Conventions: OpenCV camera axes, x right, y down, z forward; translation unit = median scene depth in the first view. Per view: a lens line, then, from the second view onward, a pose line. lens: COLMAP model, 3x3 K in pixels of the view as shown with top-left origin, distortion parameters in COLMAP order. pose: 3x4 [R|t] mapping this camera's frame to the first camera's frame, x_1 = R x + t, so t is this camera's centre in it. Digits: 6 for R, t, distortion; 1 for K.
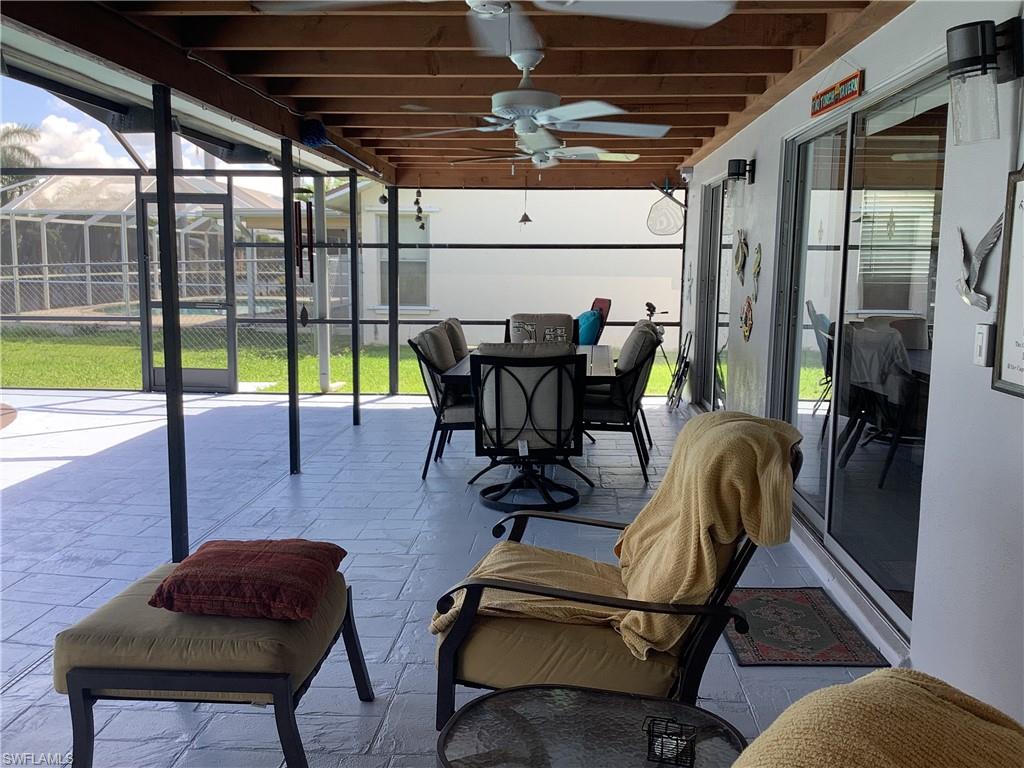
lens RADIAL K [[929.1, 0, 507.8], [0, 929.1, 389.9], [0, 0, 1]] dist [0.105049, -0.200023]
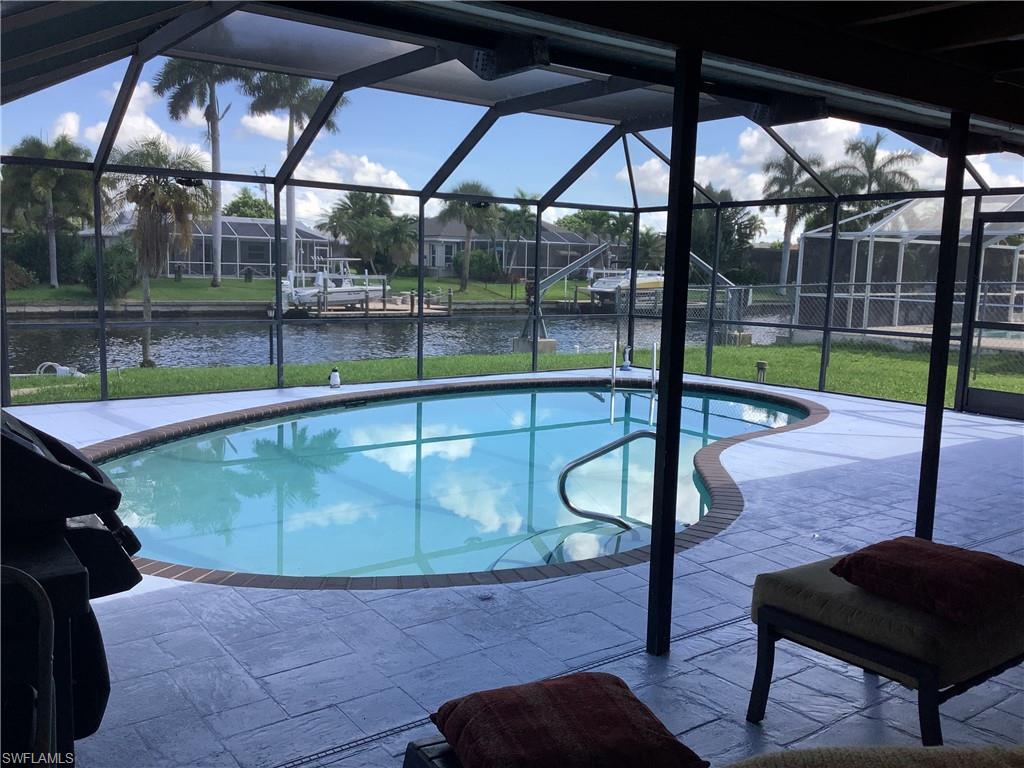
lens RADIAL K [[929.1, 0, 507.8], [0, 929.1, 389.9], [0, 0, 1]] dist [0.105049, -0.200023]
pose [[0.653430, 0.106302, -0.749486, 0.105796], [-0.122013, 0.991935, 0.034314, 0.007772], [0.747089, 0.069025, 0.661130, -0.041490]]
